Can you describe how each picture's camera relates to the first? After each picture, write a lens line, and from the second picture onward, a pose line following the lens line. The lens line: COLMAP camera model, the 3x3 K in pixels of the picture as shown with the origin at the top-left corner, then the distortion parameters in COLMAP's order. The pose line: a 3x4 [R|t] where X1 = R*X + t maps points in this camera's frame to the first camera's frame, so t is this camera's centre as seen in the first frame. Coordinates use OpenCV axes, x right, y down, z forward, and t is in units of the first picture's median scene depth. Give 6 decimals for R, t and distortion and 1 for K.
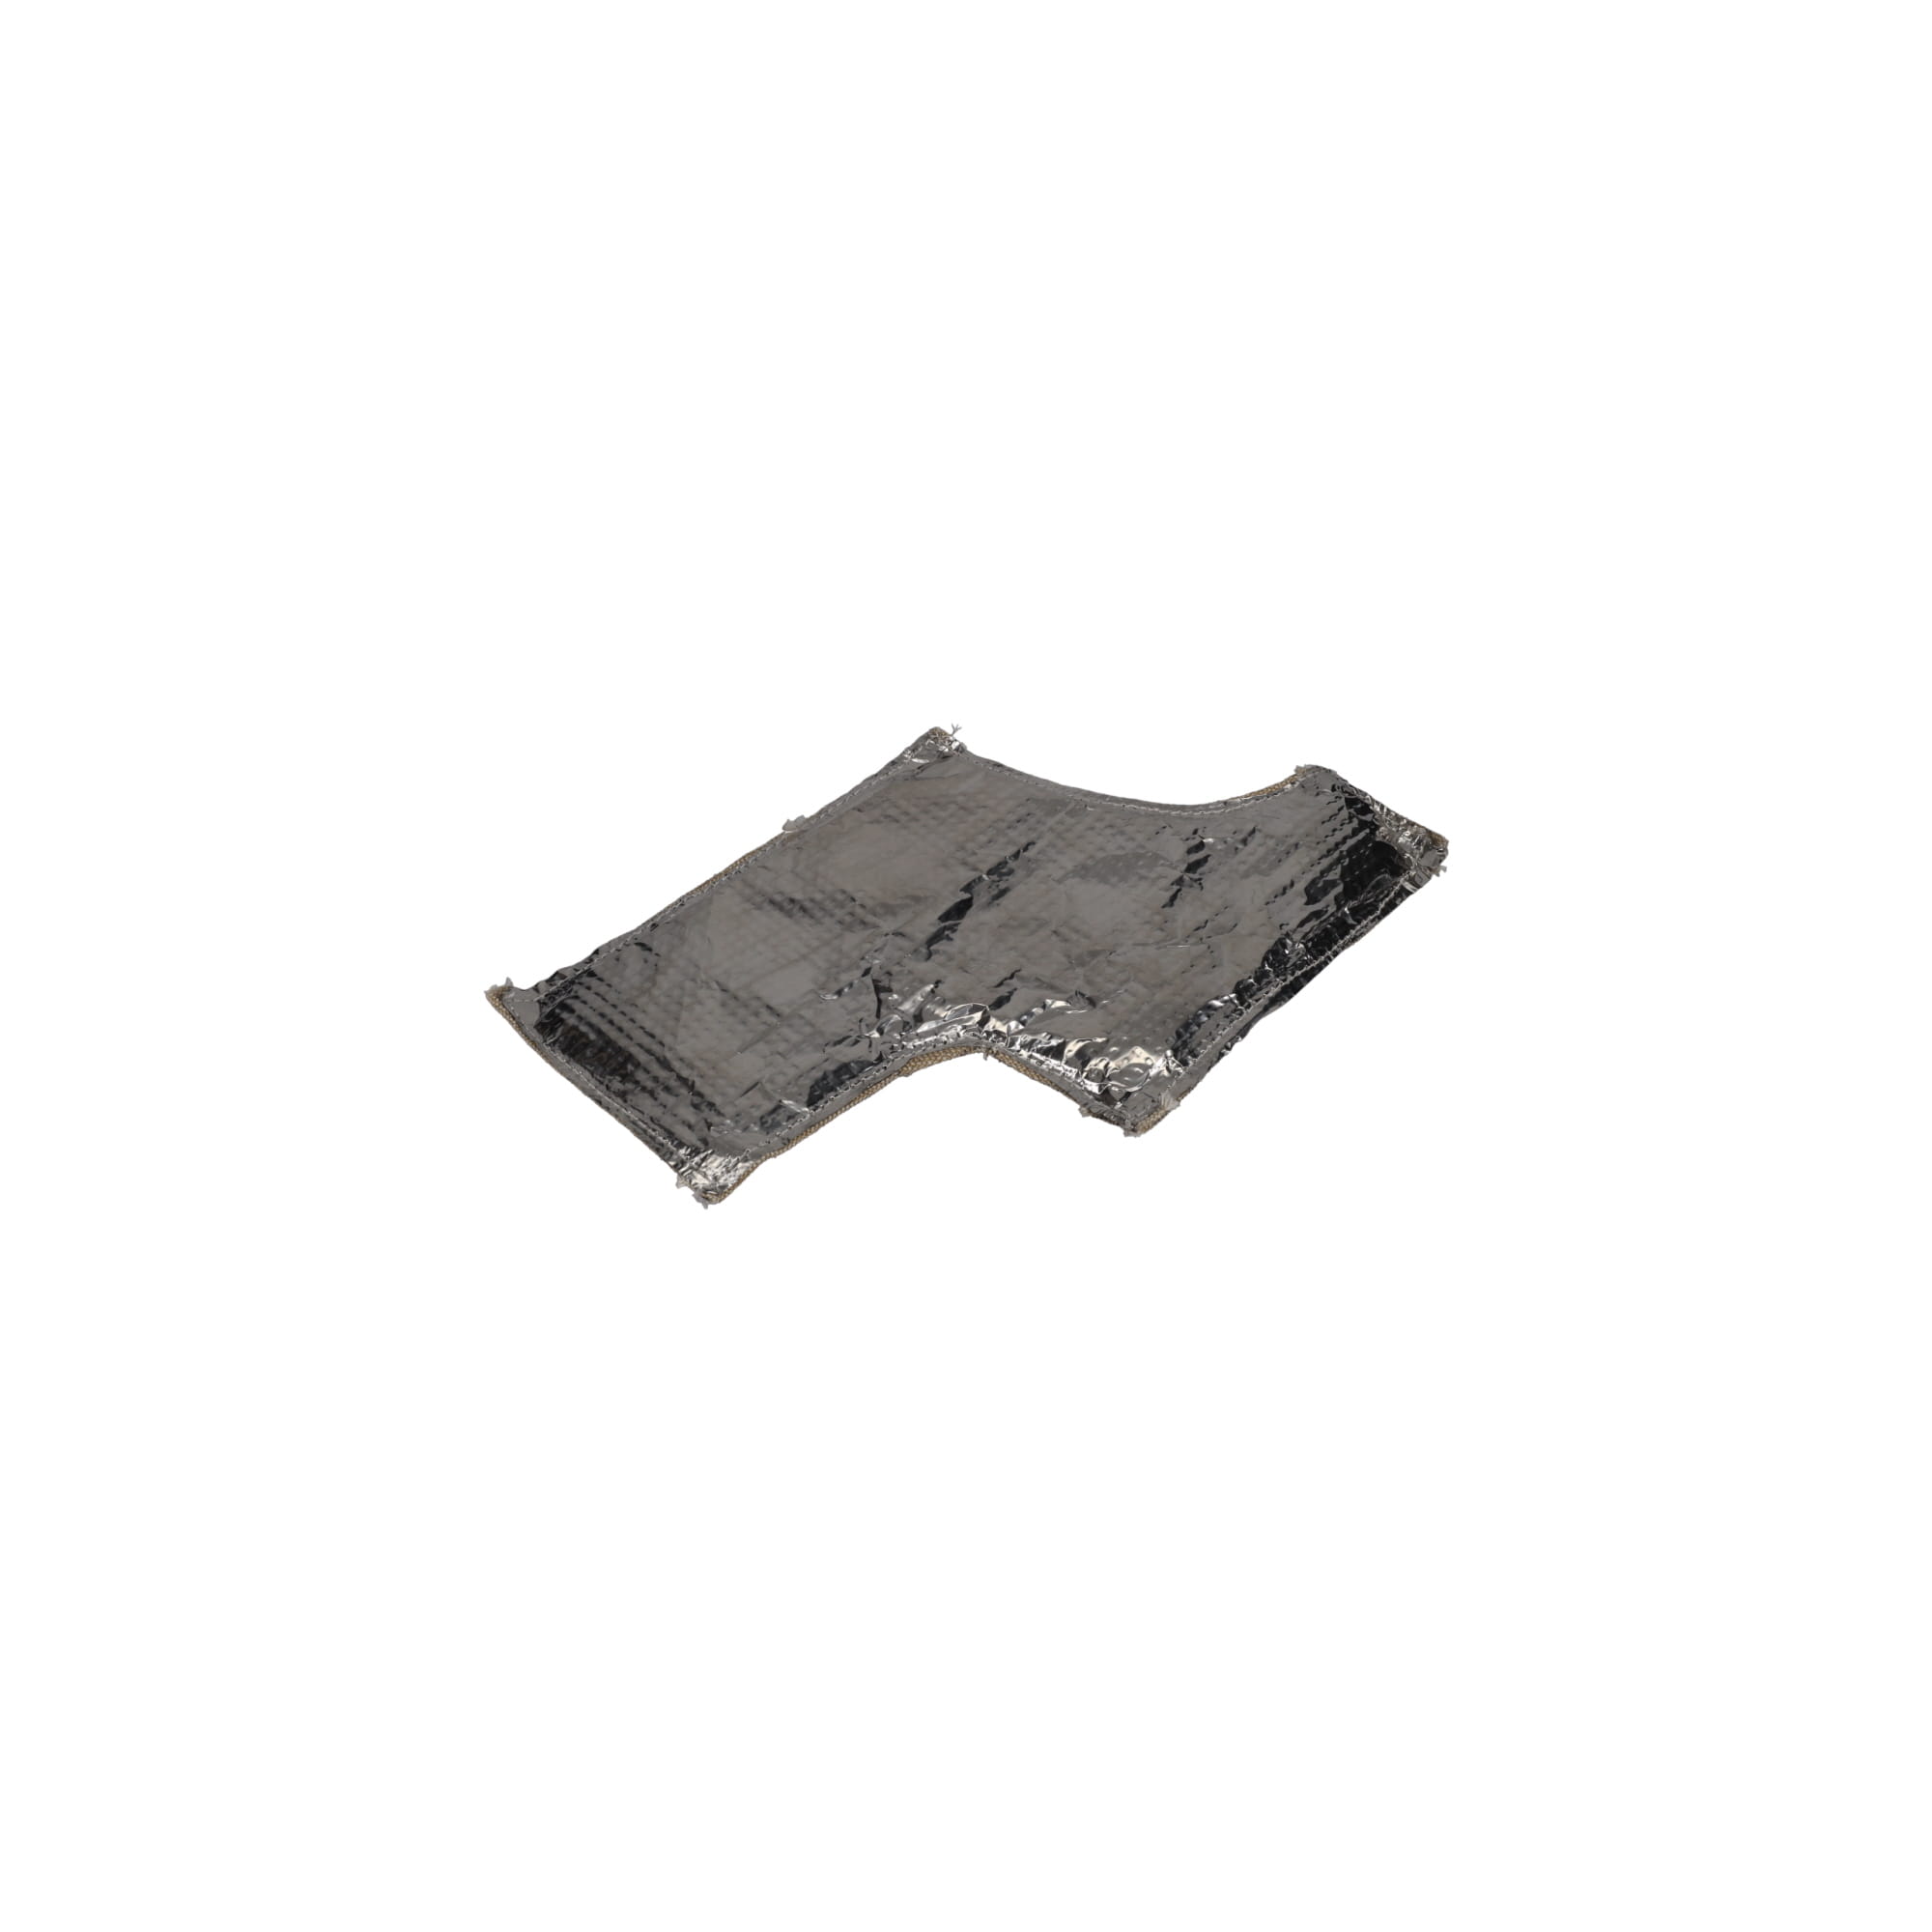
lens RADIAL K [[1553.9, 0, 973.4], [0, 1553.9, 960.5], [0, 0, 1]] dist [0.000531, 0.000467]
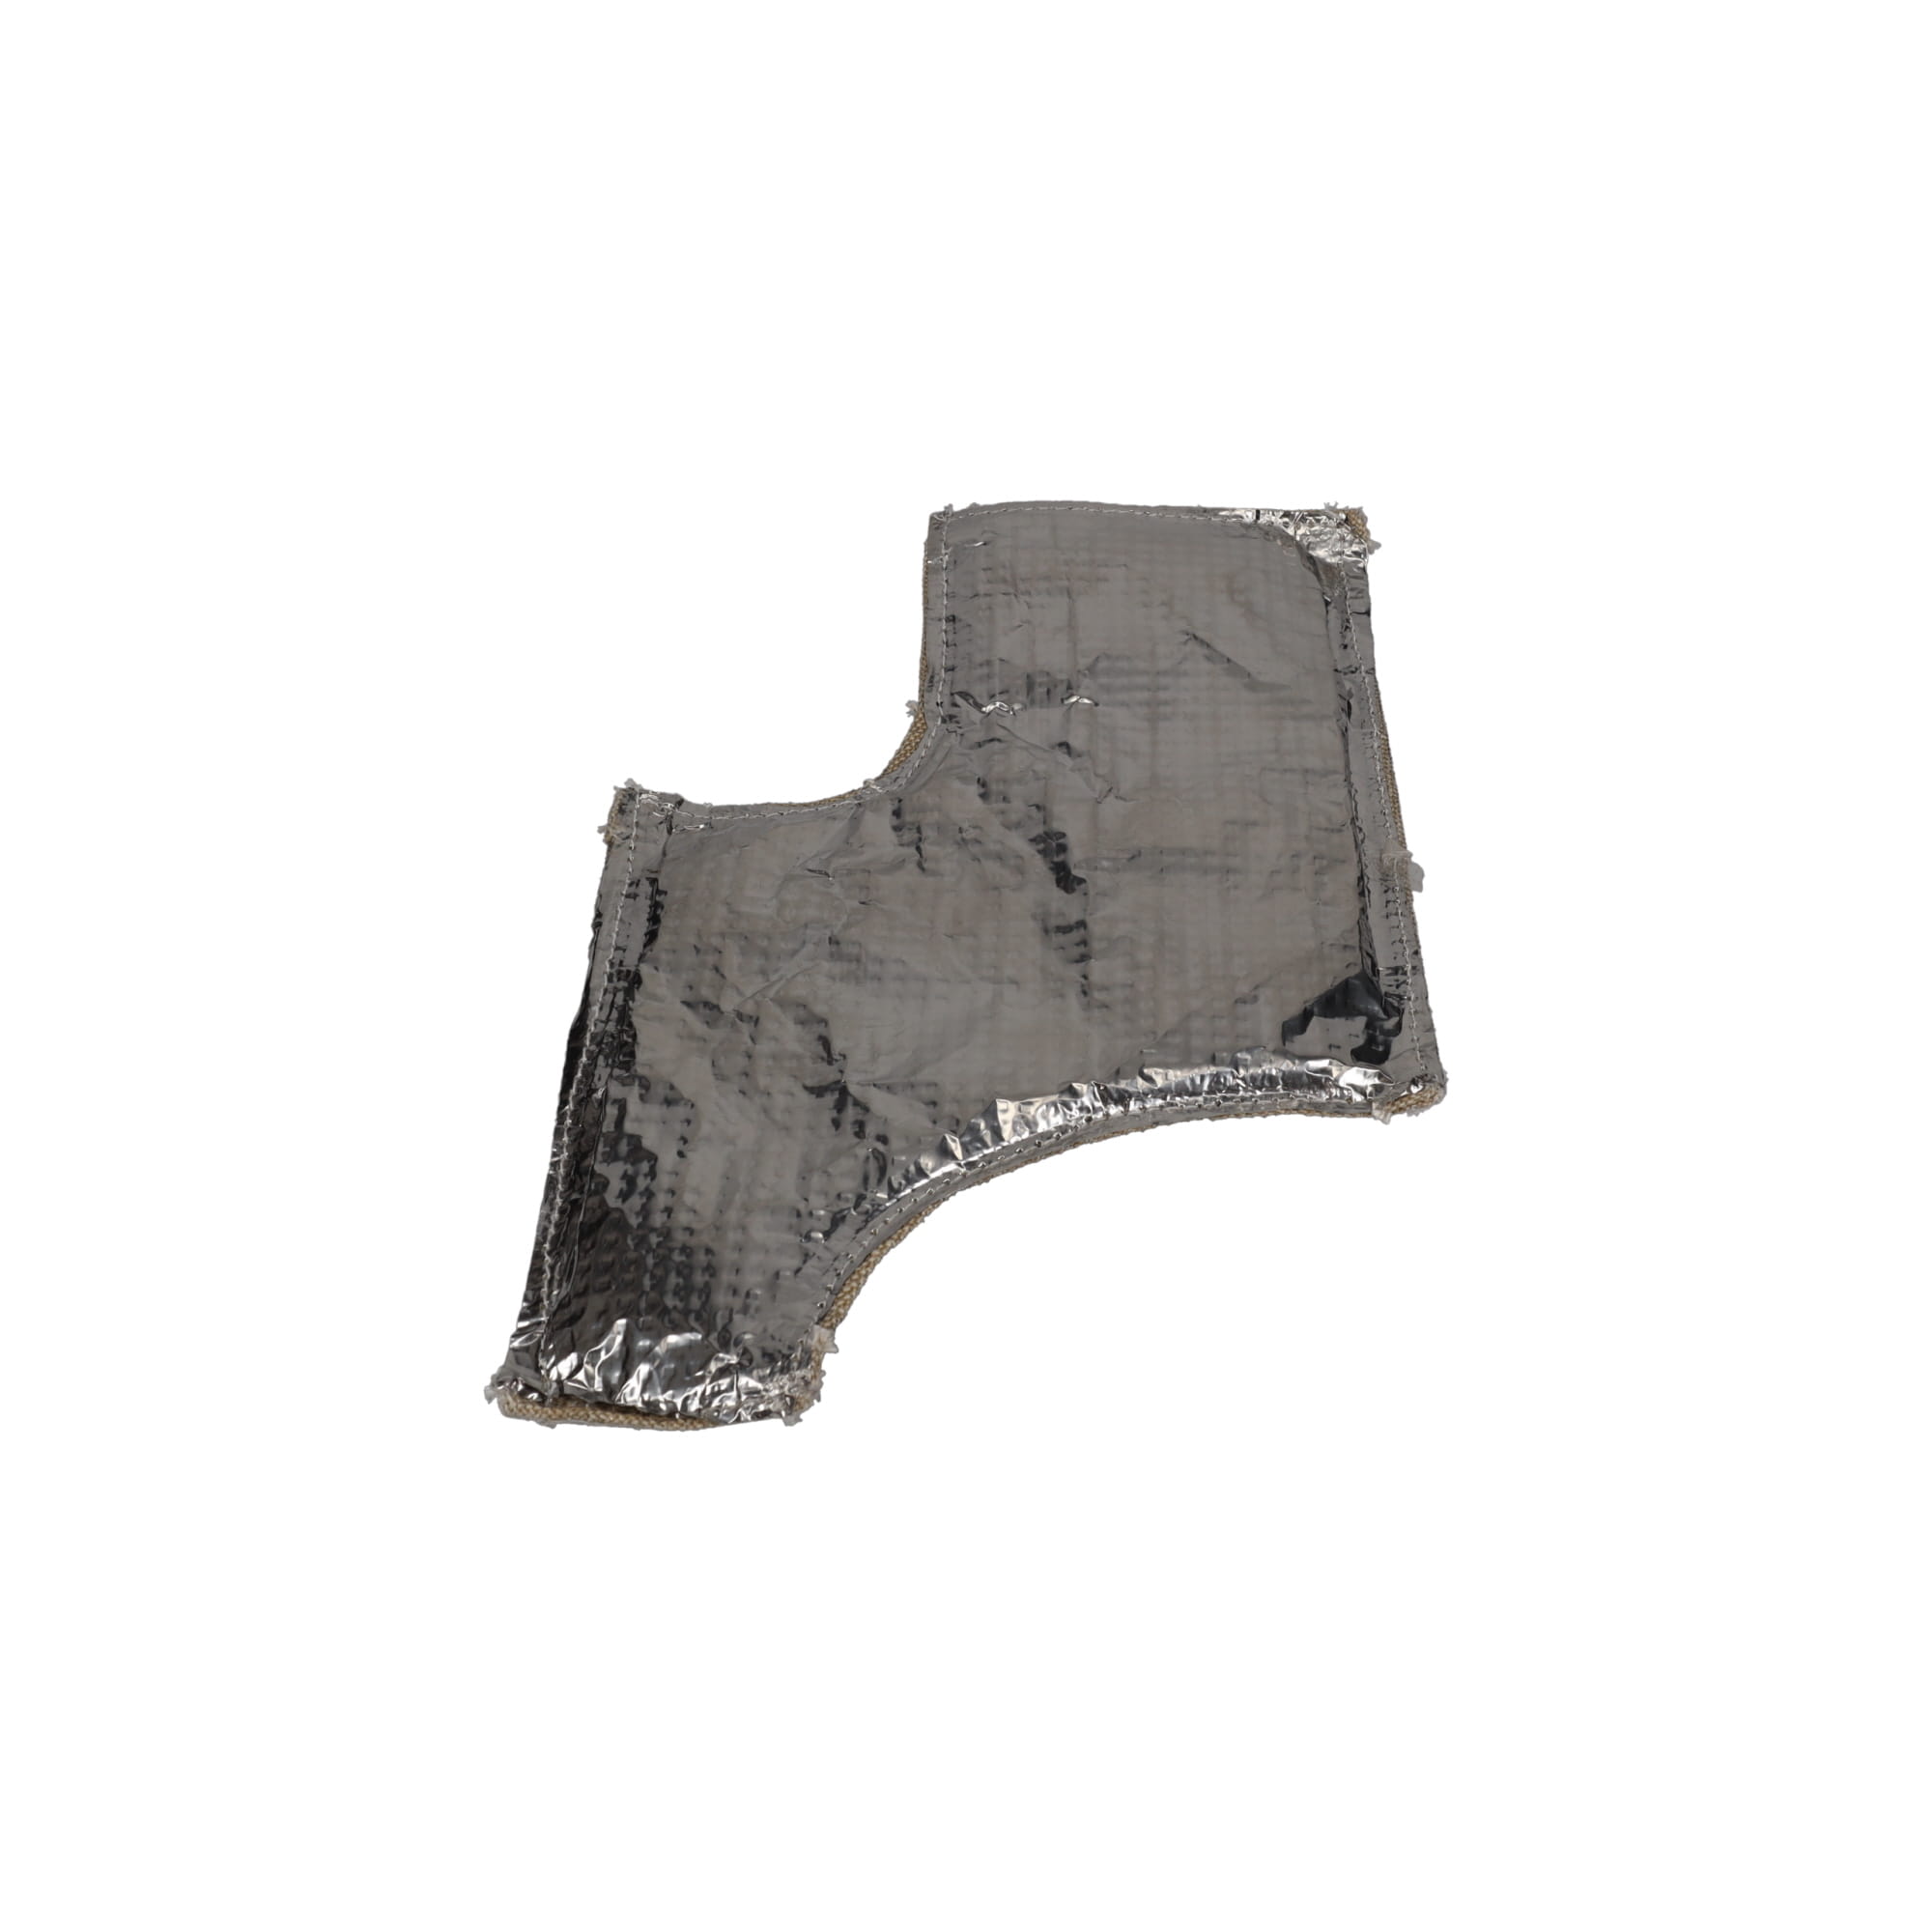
lens RADIAL K [[2384.4, 0, 982.1], [0, 2384.4, 969.1], [0, 0, 1]] dist [0.000541, 0.000000]
pose [[-0.737652, 0.479427, -0.475415, 0.521597], [-0.475365, 0.131258, 0.869942, -0.899005], [0.479476, 0.867710, 0.131080, 0.899565]]
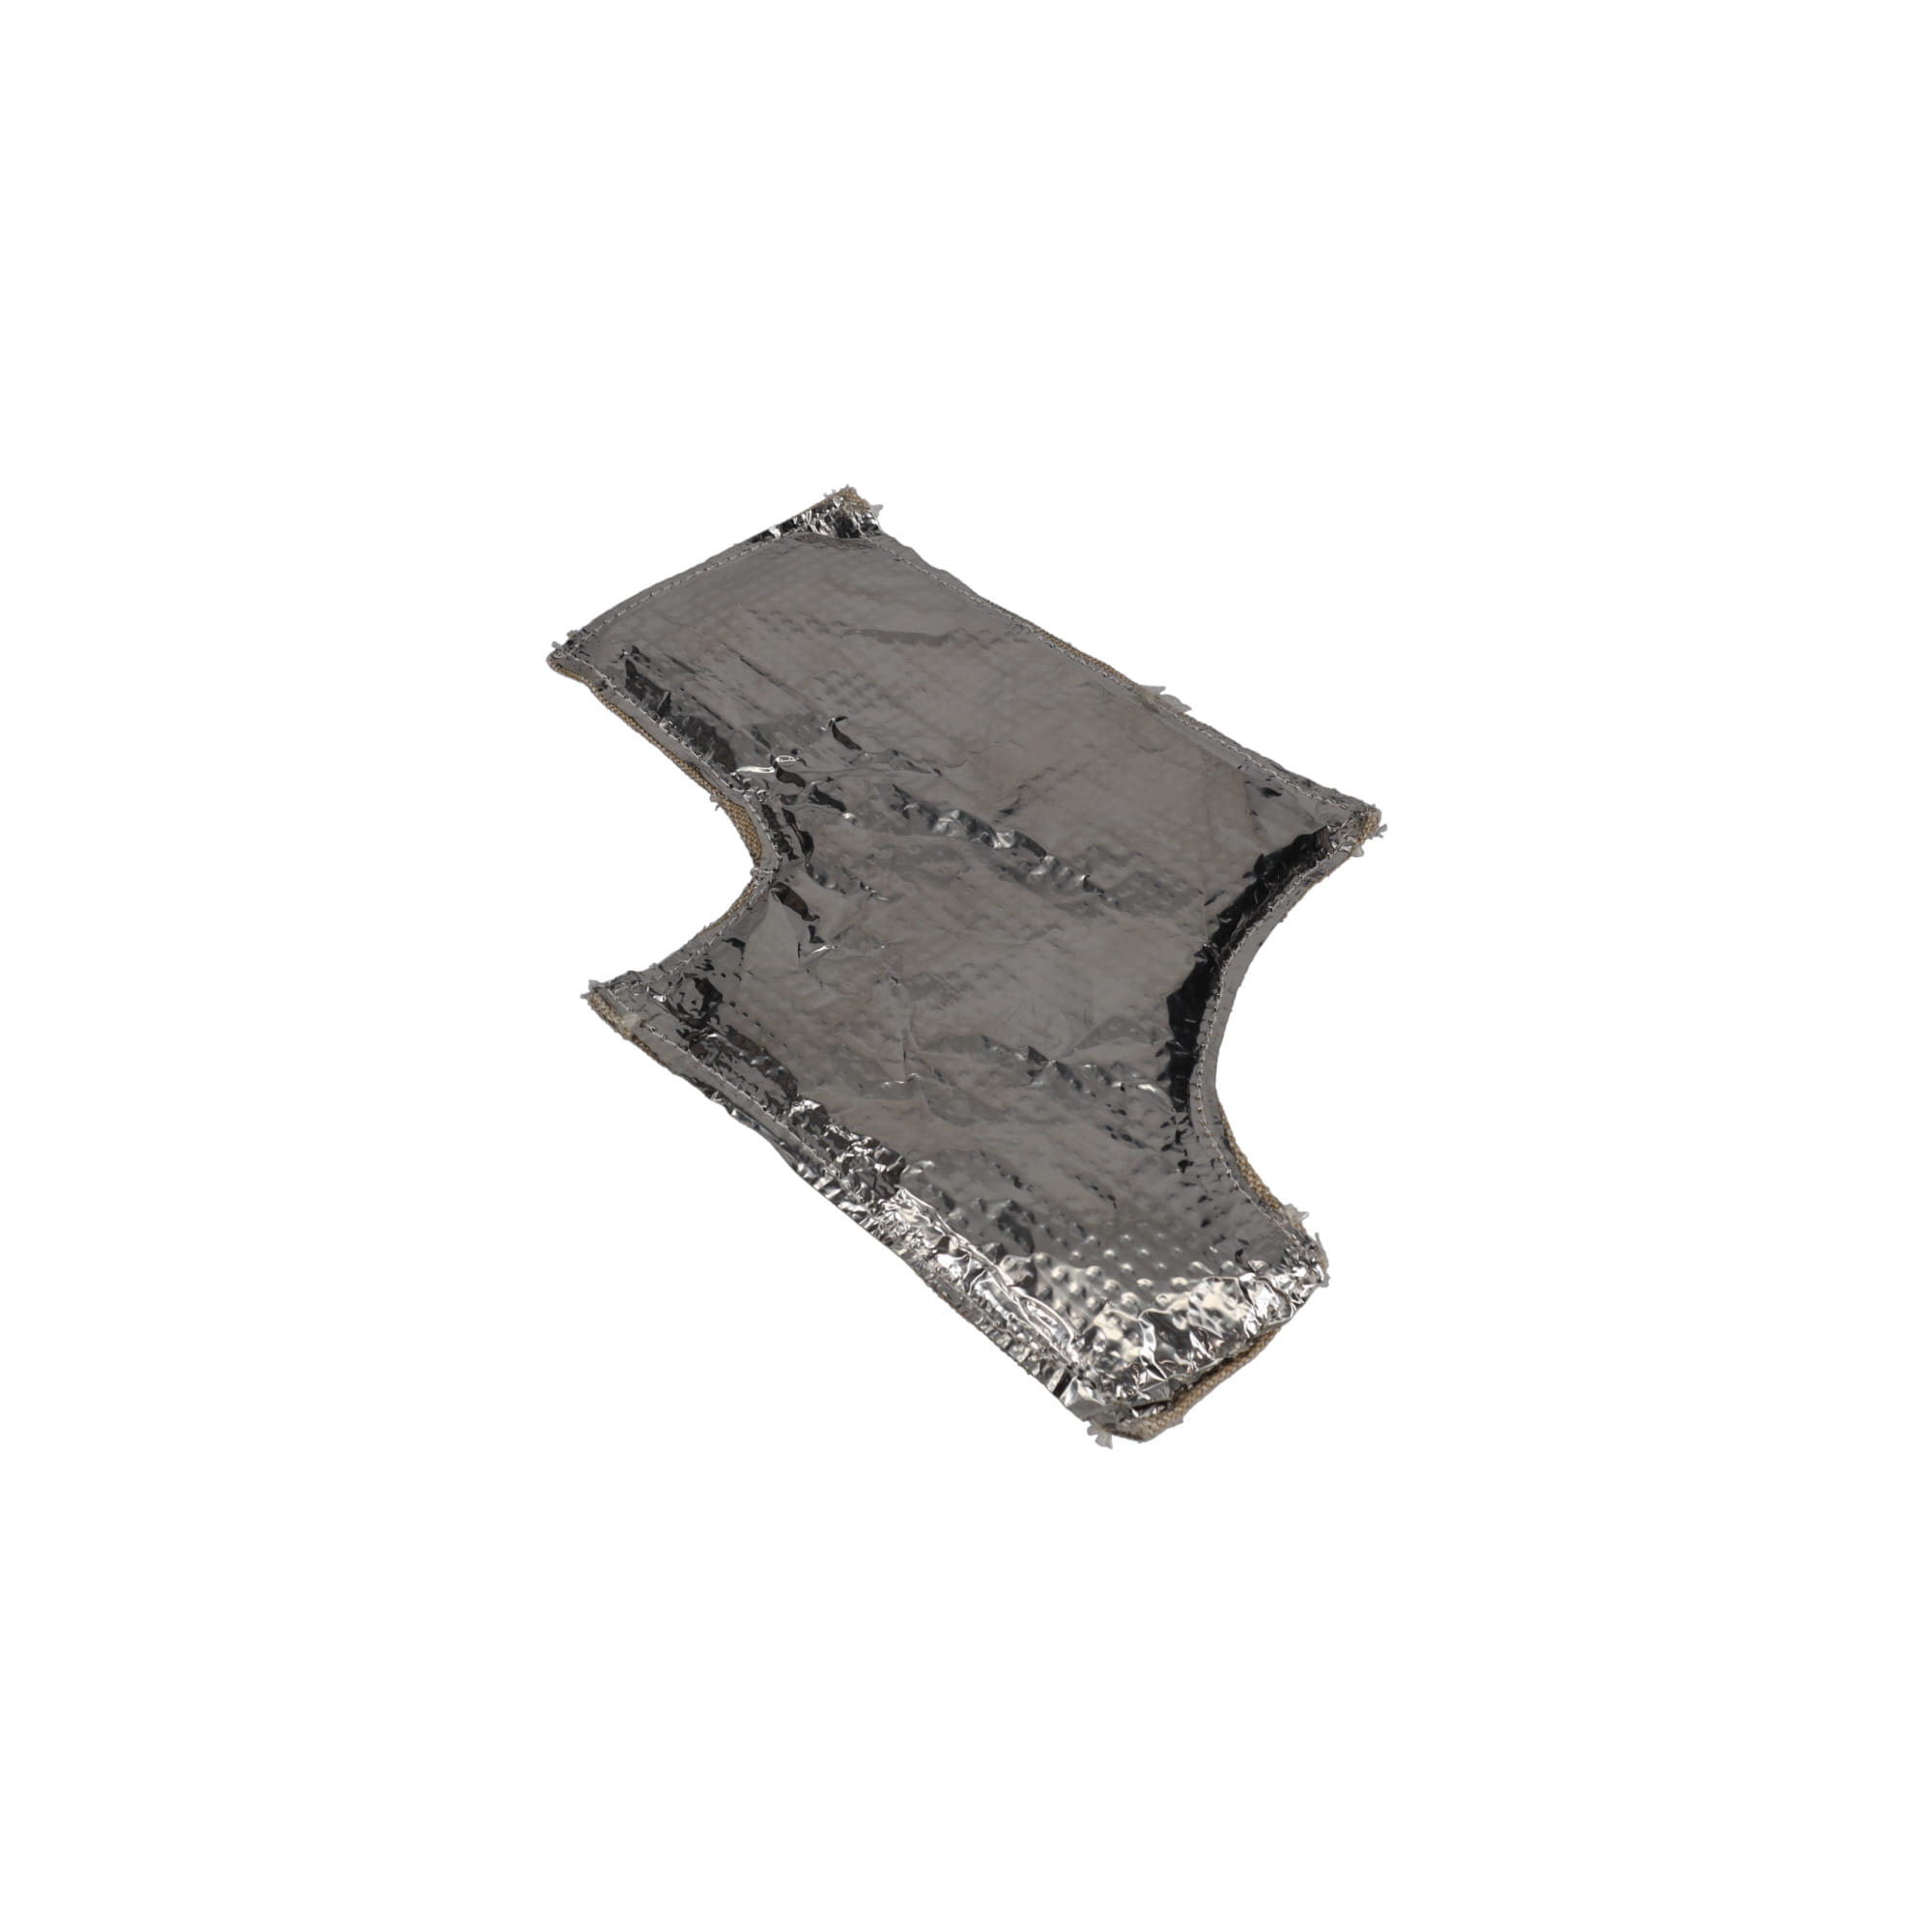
lens RADIAL K [[2122.2, 0, 952.9], [0, 2122.2, 963.1], [0, 0, 1]] dist [0.011362, 0.000000]
pose [[-0.026049, 0.714195, -0.699462, 0.756434], [-0.703731, 0.483846, 0.520246, -0.528788], [0.709989, 0.505785, 0.489997, 0.528586]]
